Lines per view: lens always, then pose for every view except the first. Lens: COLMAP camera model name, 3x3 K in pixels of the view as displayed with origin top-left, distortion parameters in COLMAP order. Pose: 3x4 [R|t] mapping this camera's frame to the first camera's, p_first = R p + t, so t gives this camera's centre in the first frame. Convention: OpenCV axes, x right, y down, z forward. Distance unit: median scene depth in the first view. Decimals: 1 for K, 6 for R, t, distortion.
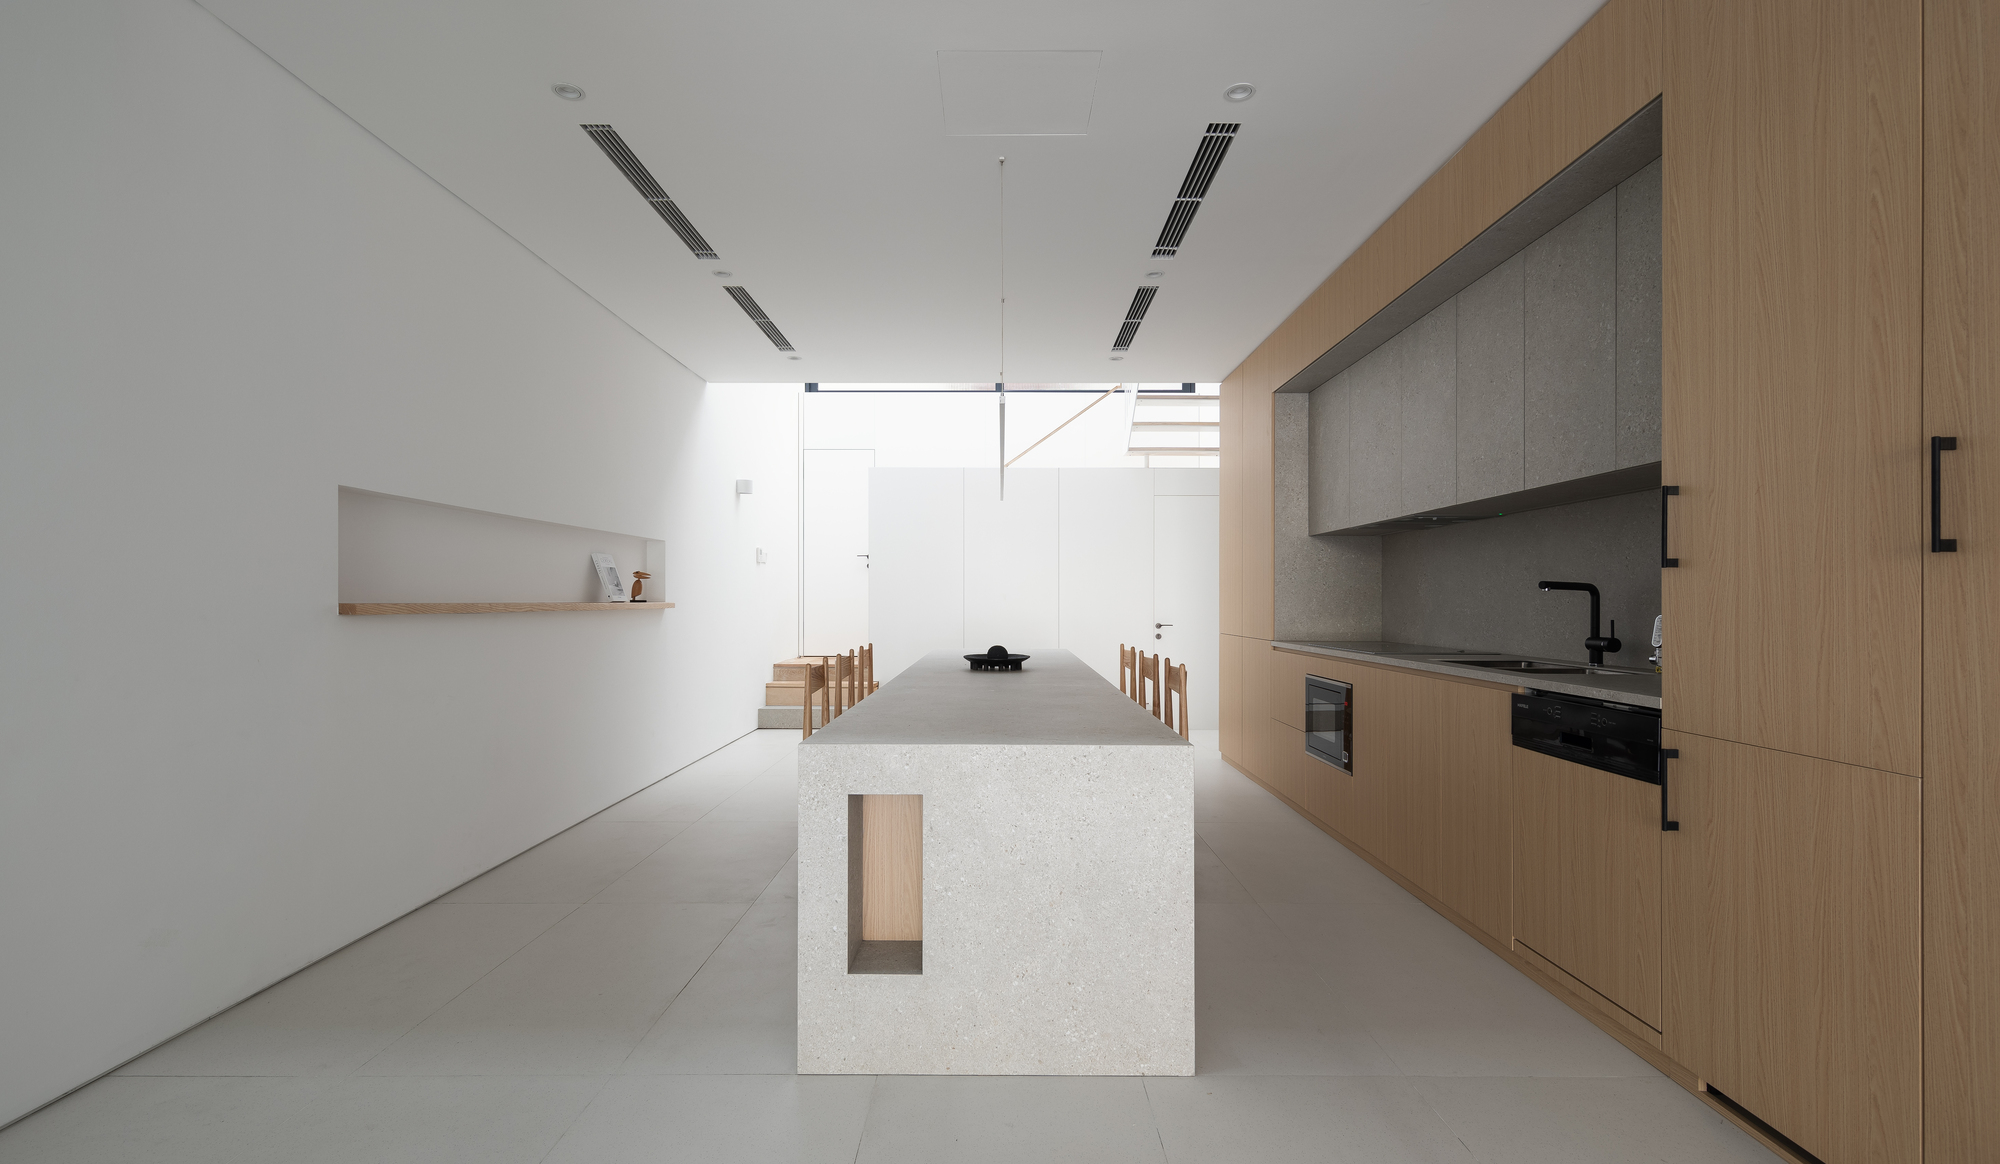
lens RADIAL K [[956.1, 0, 1000.0], [0, 956.1, 582.0], [0, 0, 1]] dist [0.011292, -0.000148]
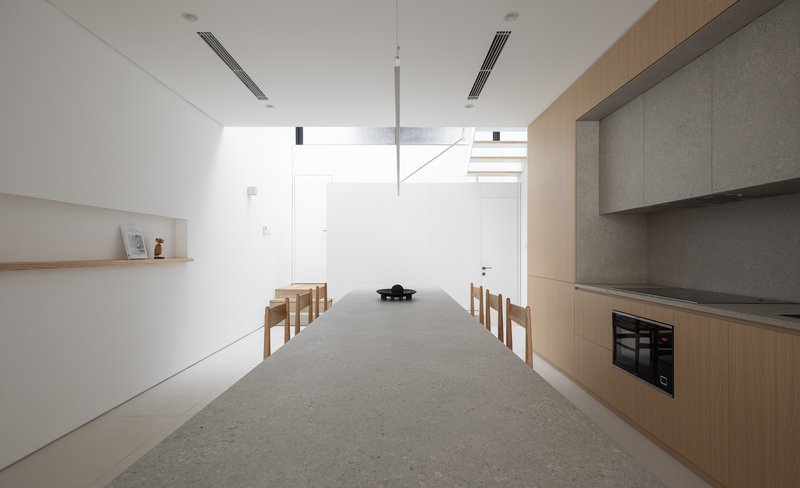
lens RADIAL K [[401.3, 0, 400.0], [0, 401.3, 244.0], [0, 0, 1]] dist [-0.001609, -0.000270]
pose [[0.999993, -0.000957, 0.003485, 0.002523], [0.000957, 1.000000, -0.000051, -0.001815], [-0.003485, 0.000054, 0.999994, 0.362155]]
